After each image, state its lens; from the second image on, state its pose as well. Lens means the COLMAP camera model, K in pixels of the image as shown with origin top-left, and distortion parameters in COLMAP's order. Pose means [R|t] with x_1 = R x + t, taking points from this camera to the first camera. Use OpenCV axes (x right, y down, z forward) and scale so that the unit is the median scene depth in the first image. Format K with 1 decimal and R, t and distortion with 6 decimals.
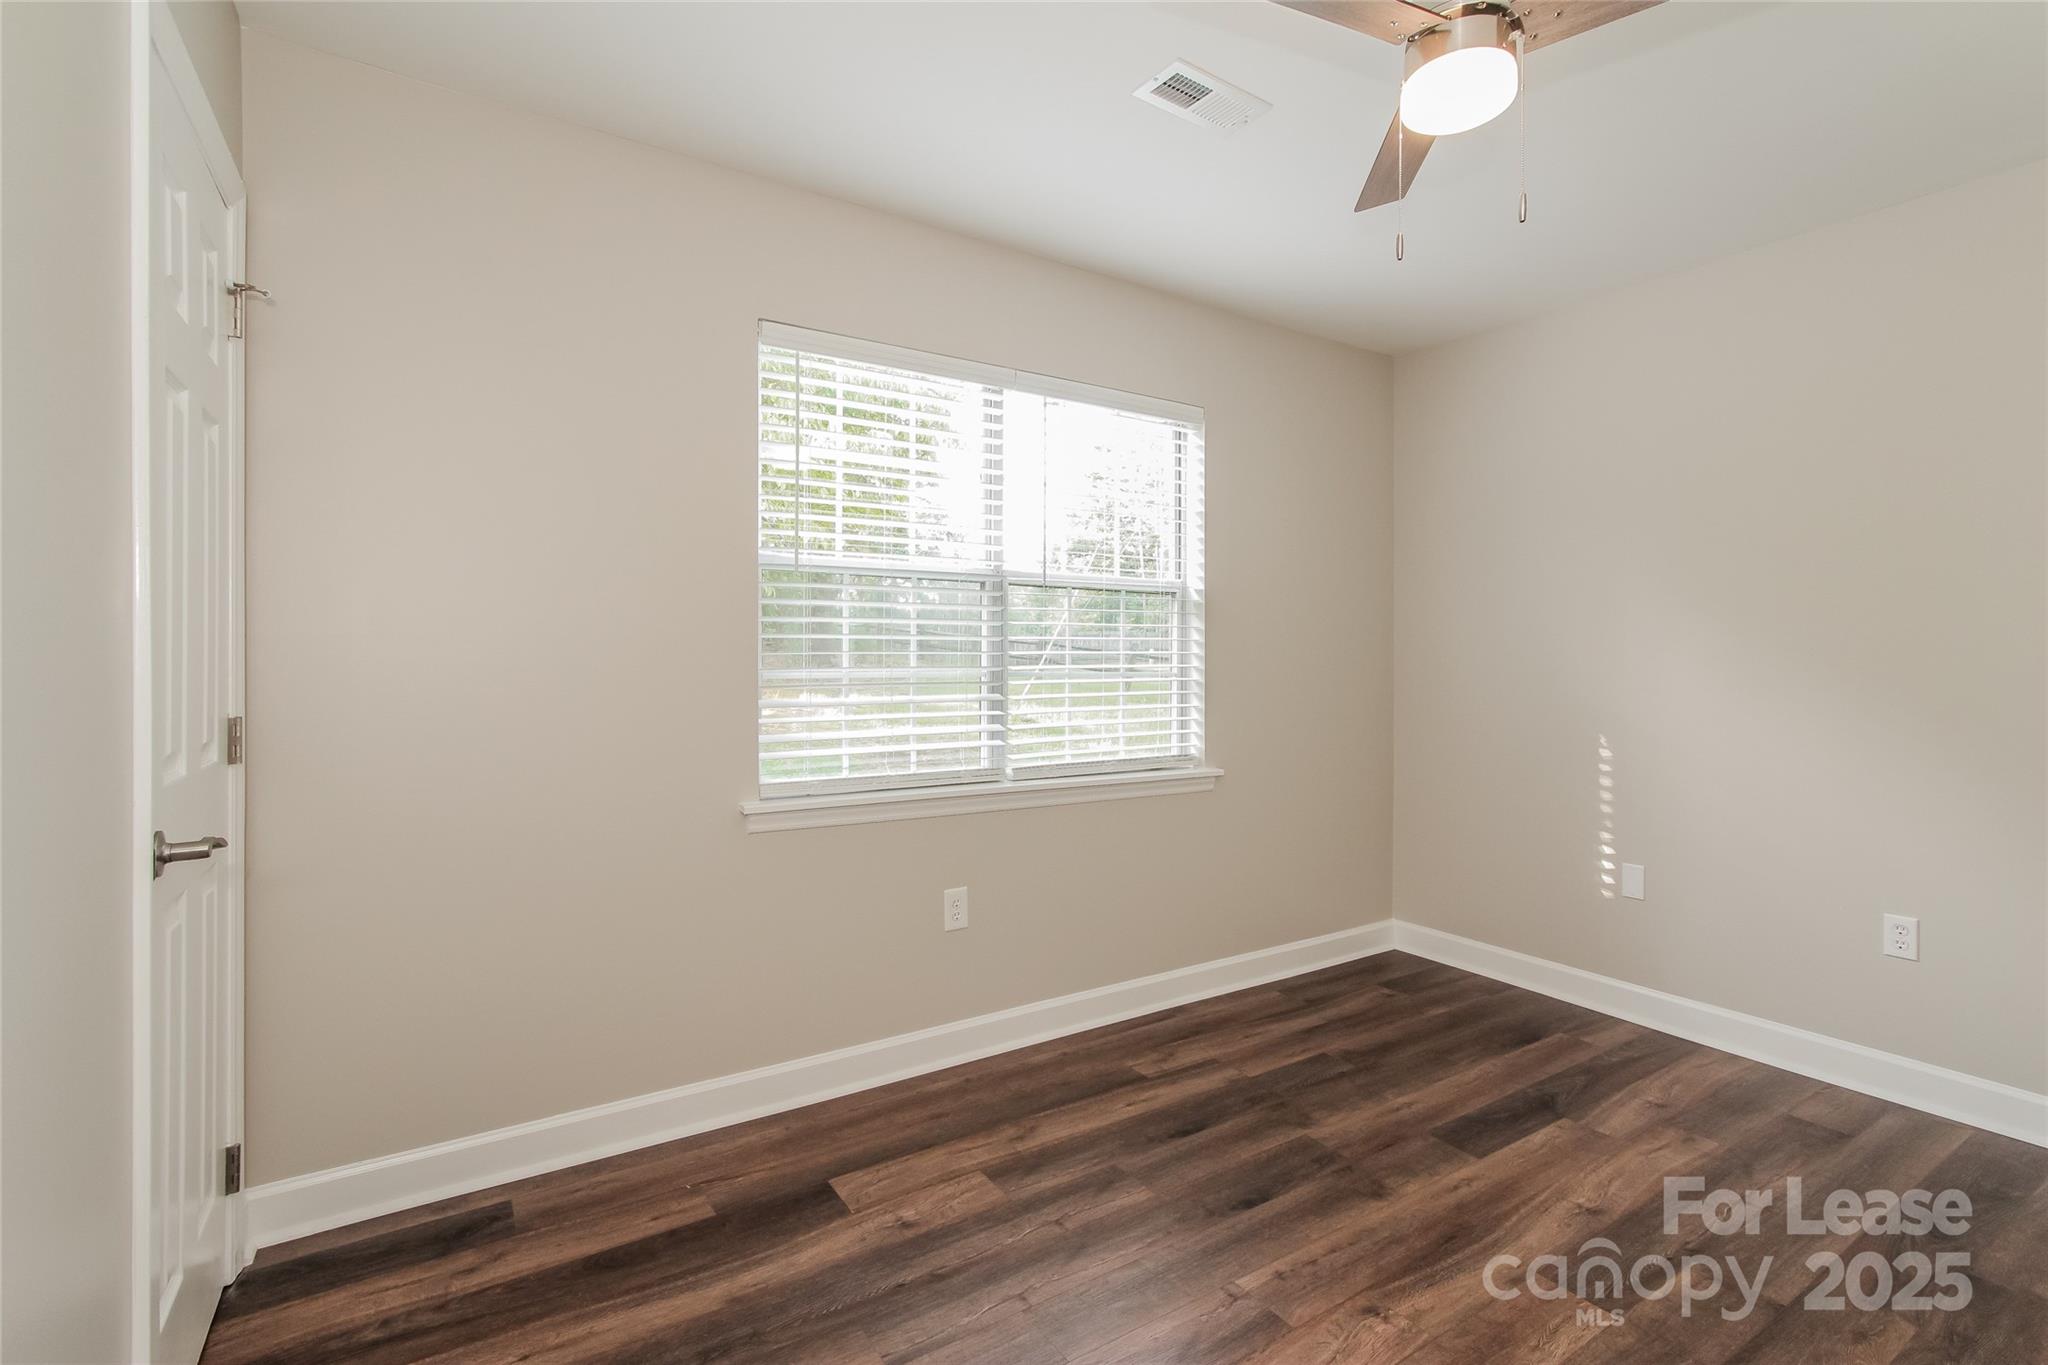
lens RADIAL K [[940.9, 0, 1018.8], [0, 940.9, 673.3], [0, 0, 1]] dist [-0.006046, 0.001134]
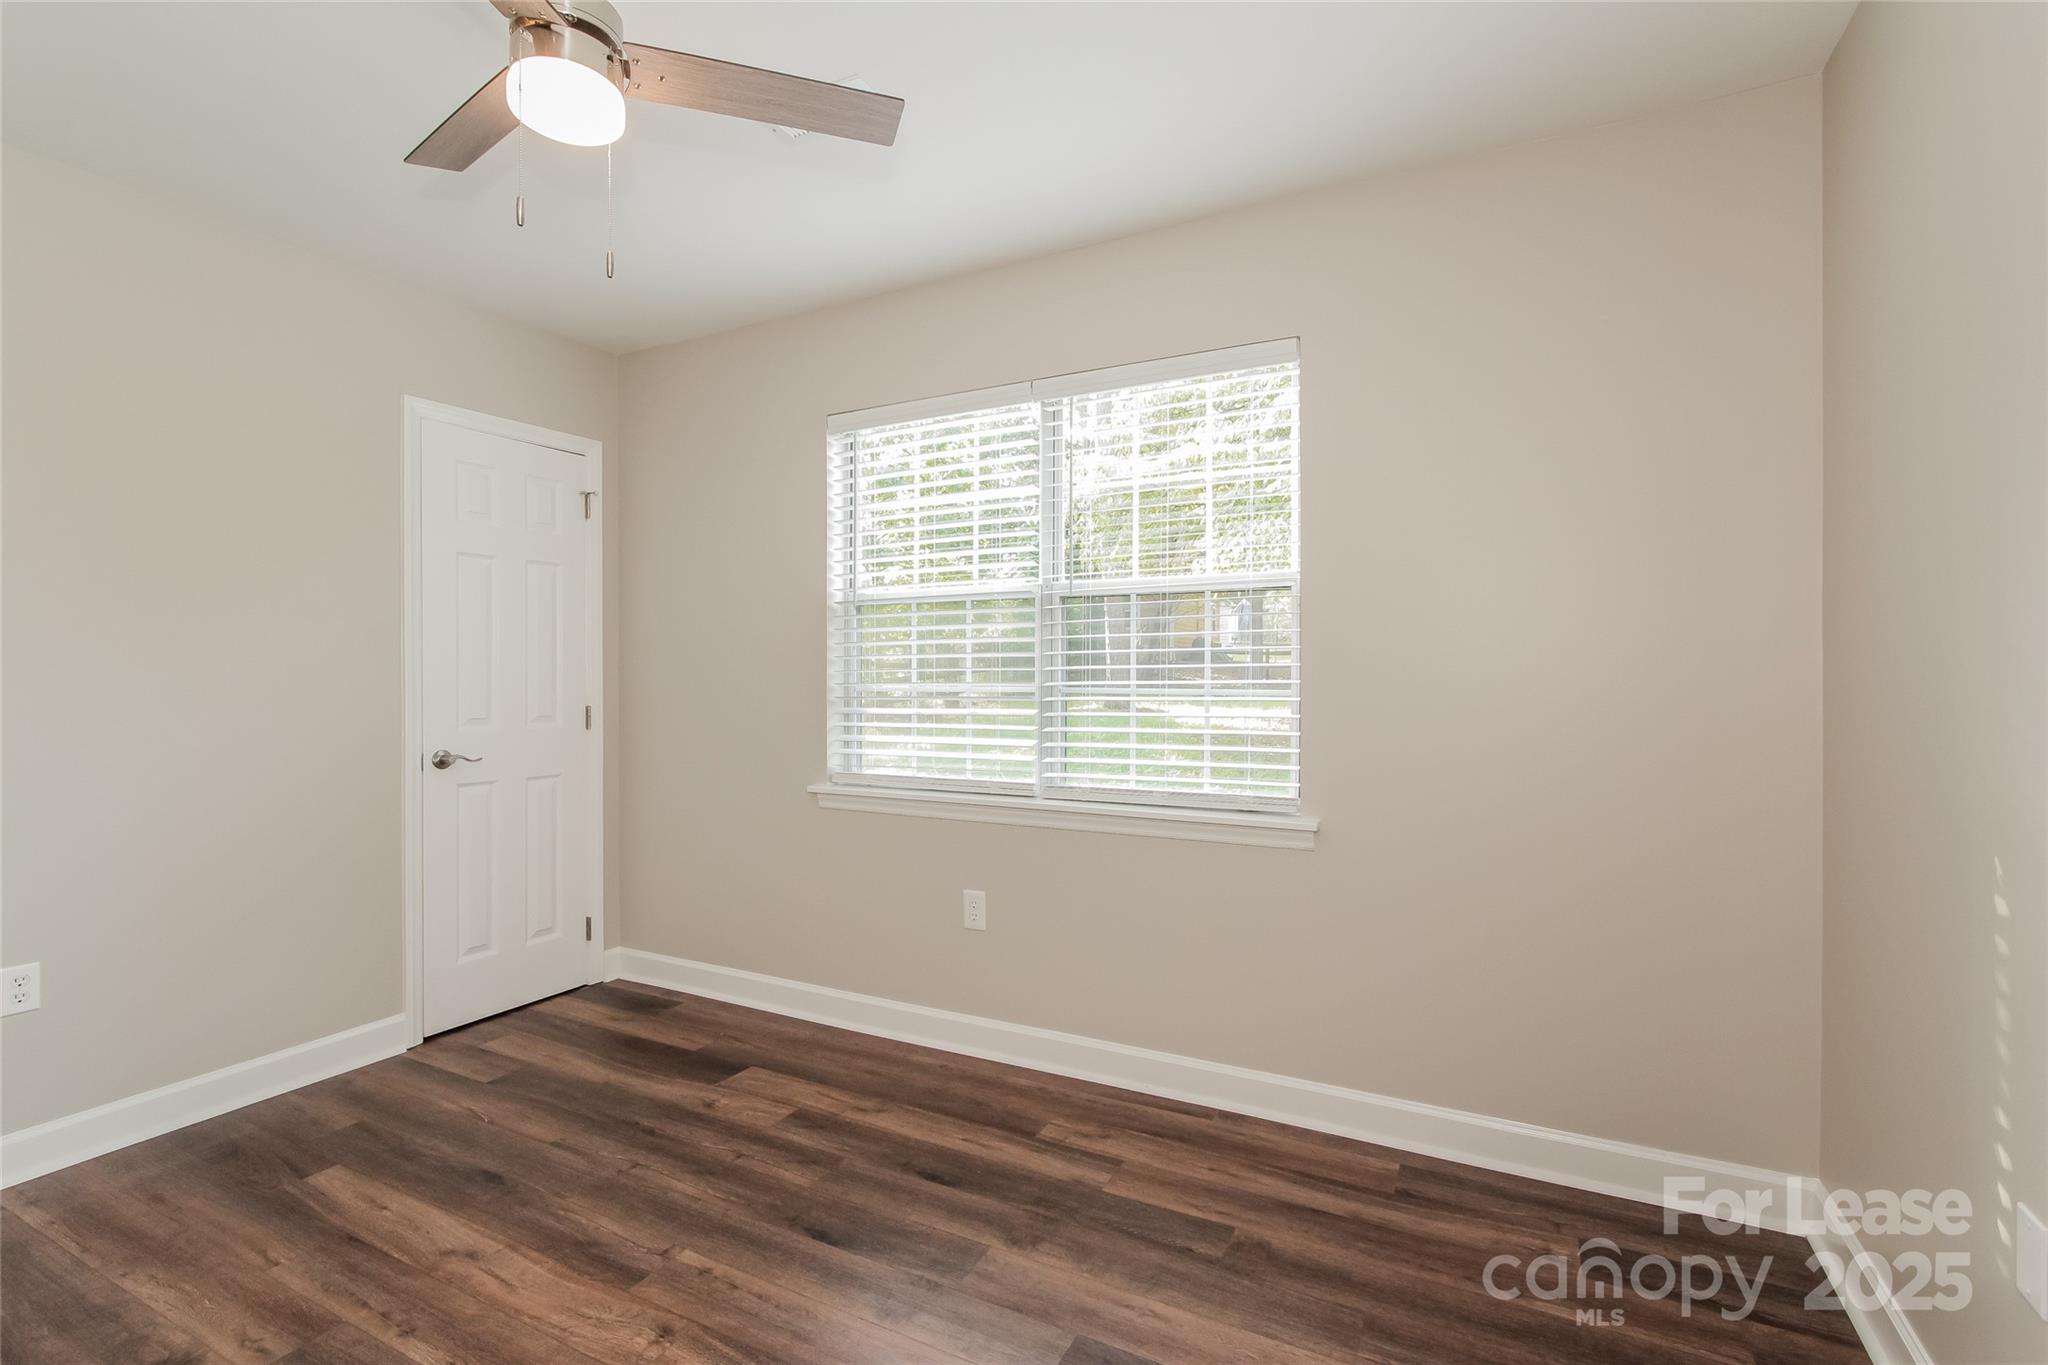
lens RADIAL K [[940.9, 0, 1021.9], [0, 940.9, 697.2], [0, 0, 1]] dist [-0.006046, 0.001134]
pose [[0.487966, 0.015529, -0.872725, 0.913243], [-0.009755, 0.999876, 0.012337, -0.003529], [0.872808, 0.002494, 0.488057, 0.545660]]
